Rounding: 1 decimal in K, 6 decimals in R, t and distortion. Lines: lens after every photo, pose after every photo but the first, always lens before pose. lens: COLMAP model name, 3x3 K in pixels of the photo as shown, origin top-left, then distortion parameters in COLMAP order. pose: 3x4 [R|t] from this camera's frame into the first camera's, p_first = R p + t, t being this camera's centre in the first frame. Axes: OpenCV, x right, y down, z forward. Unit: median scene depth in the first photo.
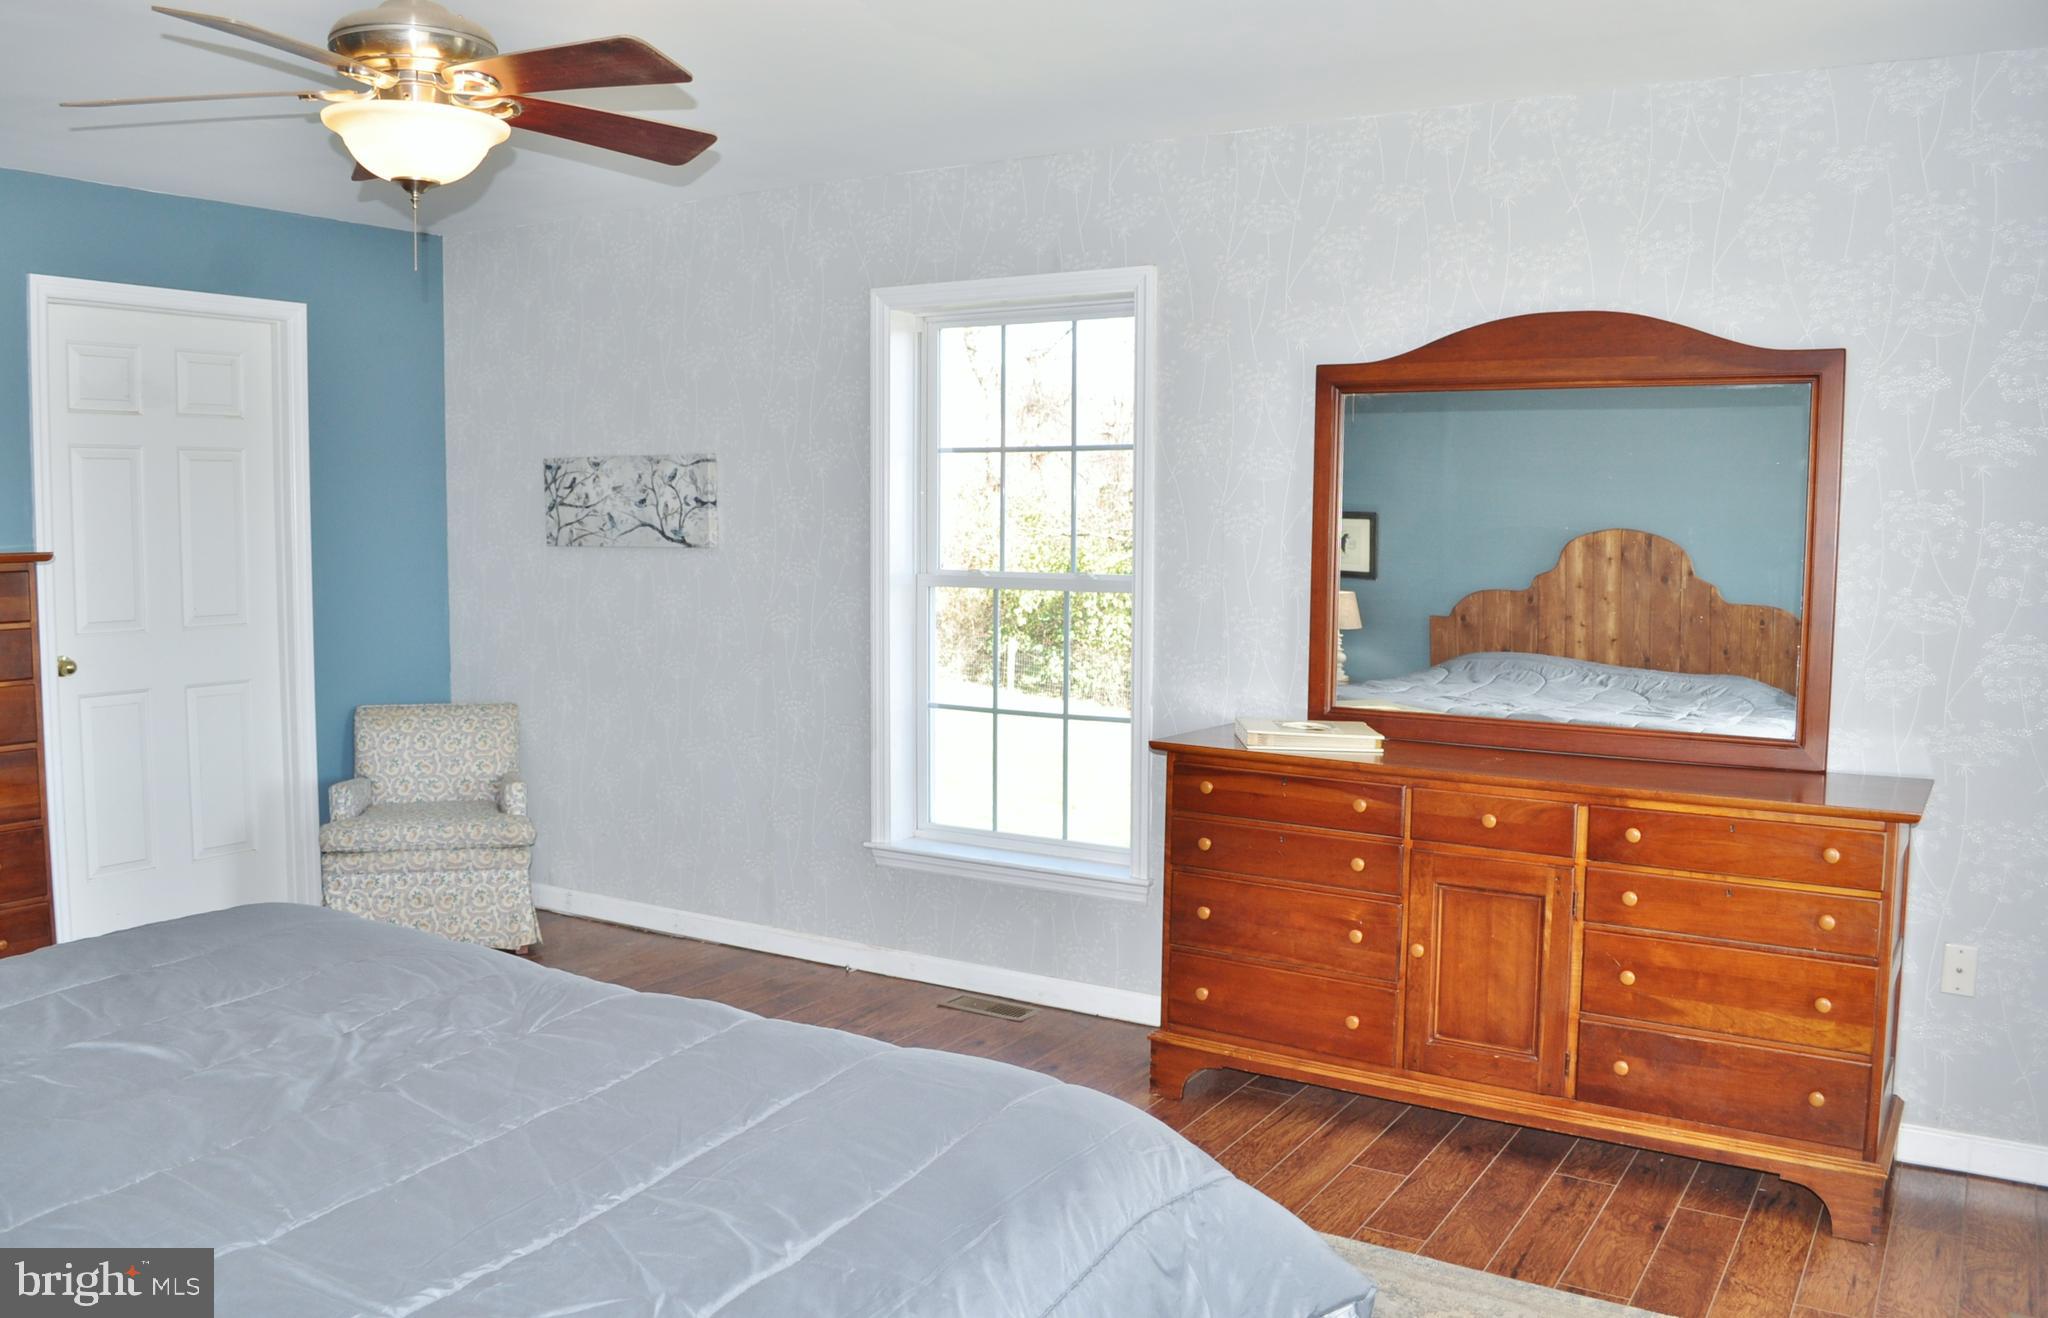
lens RADIAL K [[1642.6, 0, 1026.7], [0, 1642.6, 630.2], [0, 0, 1]] dist [-0.010618, -0.001121]
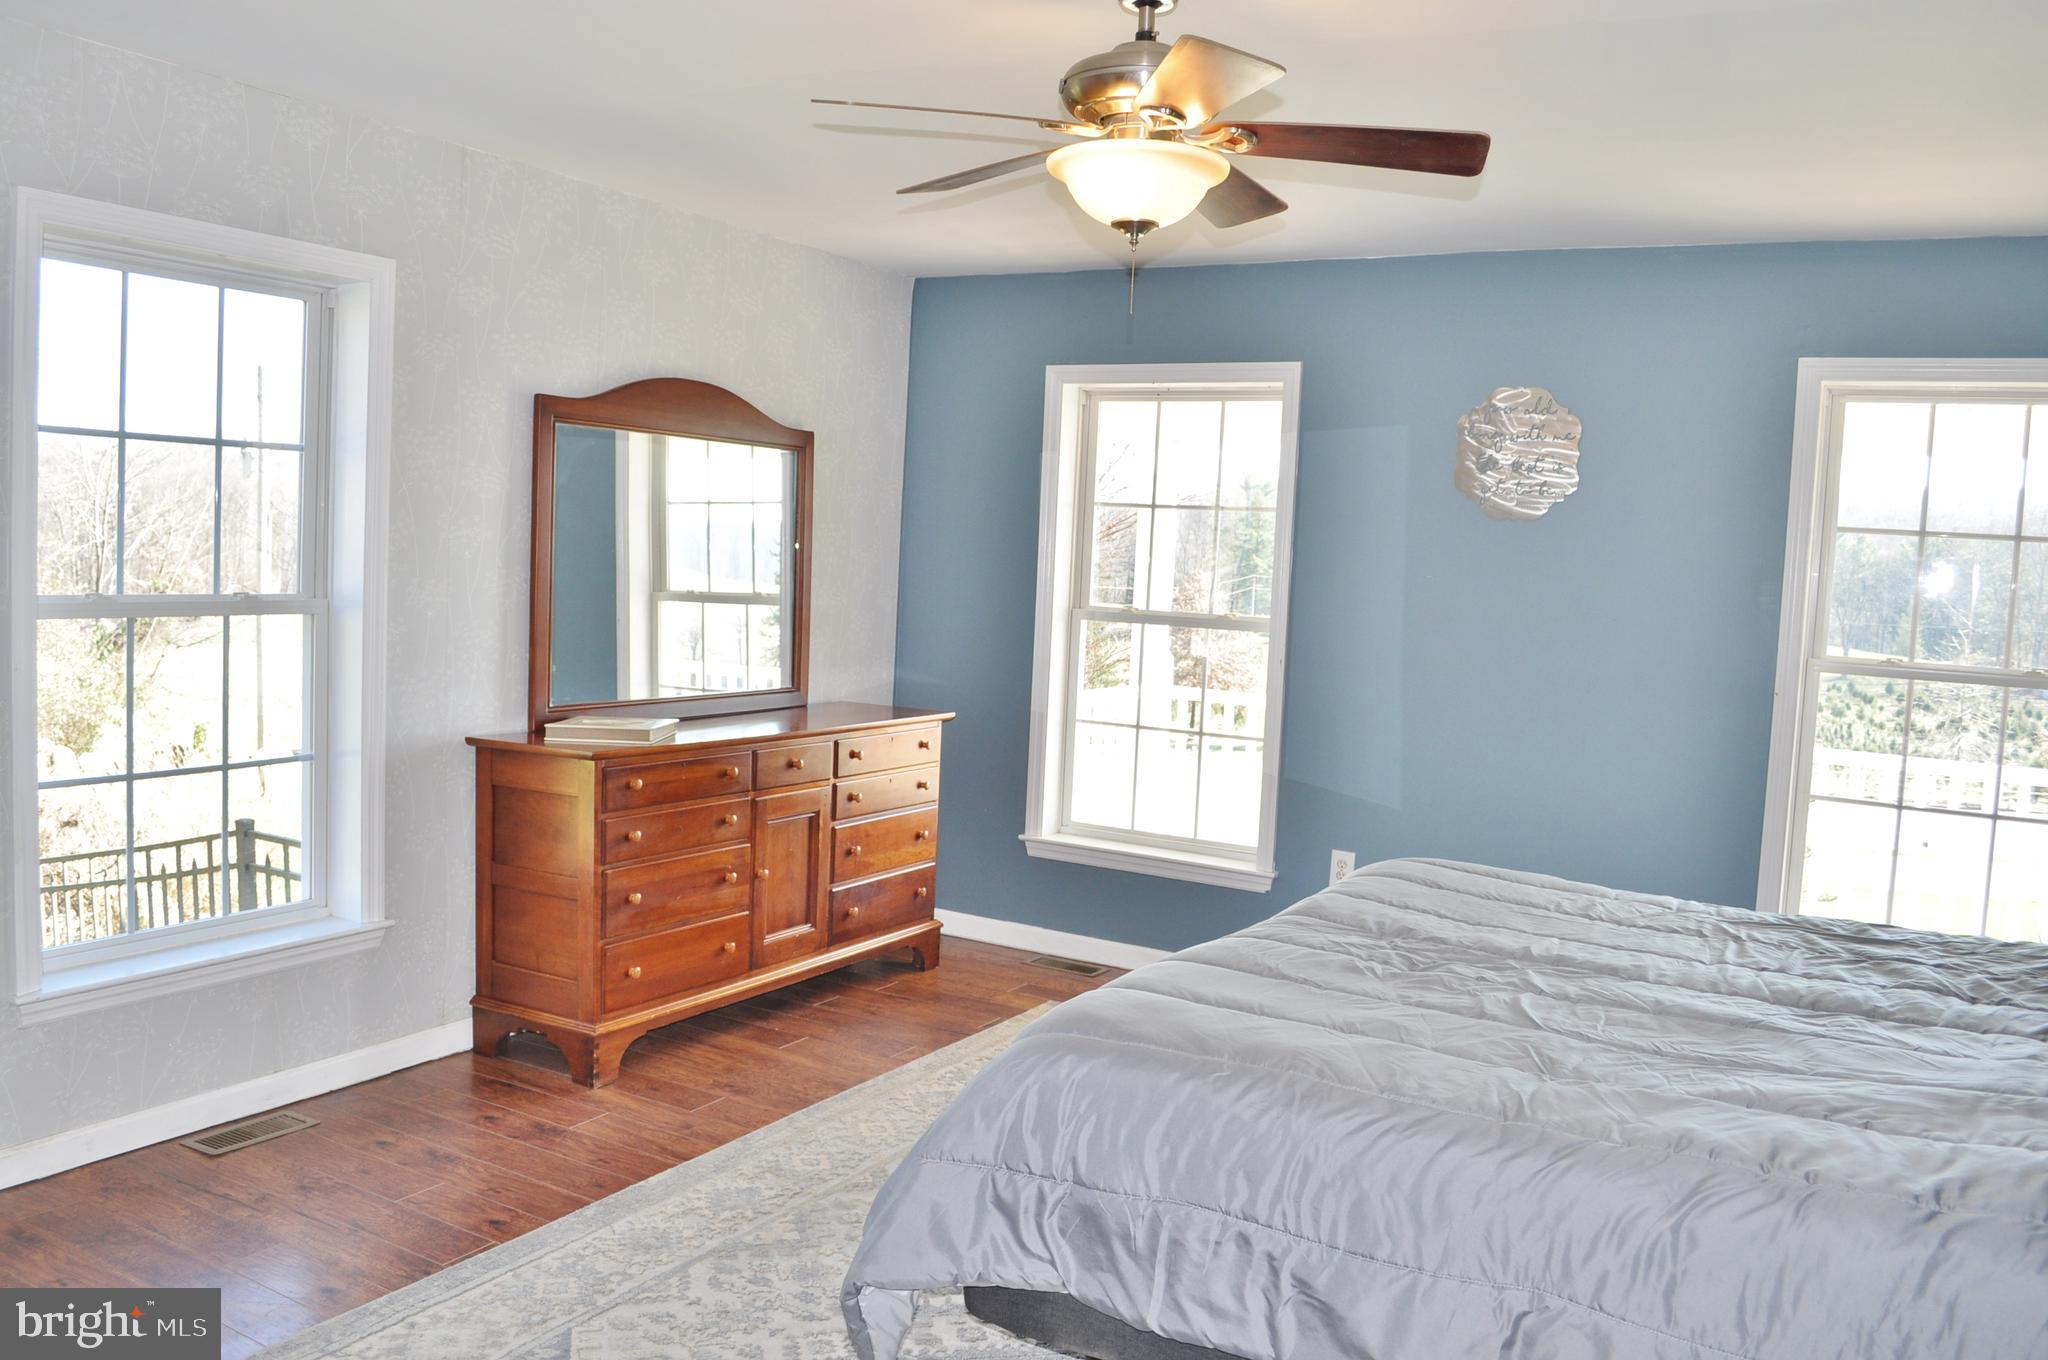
lens RADIAL K [[1609.4, 0, 1024.0], [0, 1609.4, 680.0], [0, 0, 1]] dist [-0.084293, 0.010796]
pose [[-0.012840, -0.080438, 0.996677, -0.881353], [0.038502, 0.995980, 0.080877, -0.046028], [-0.999176, 0.039413, -0.009691, 0.695402]]
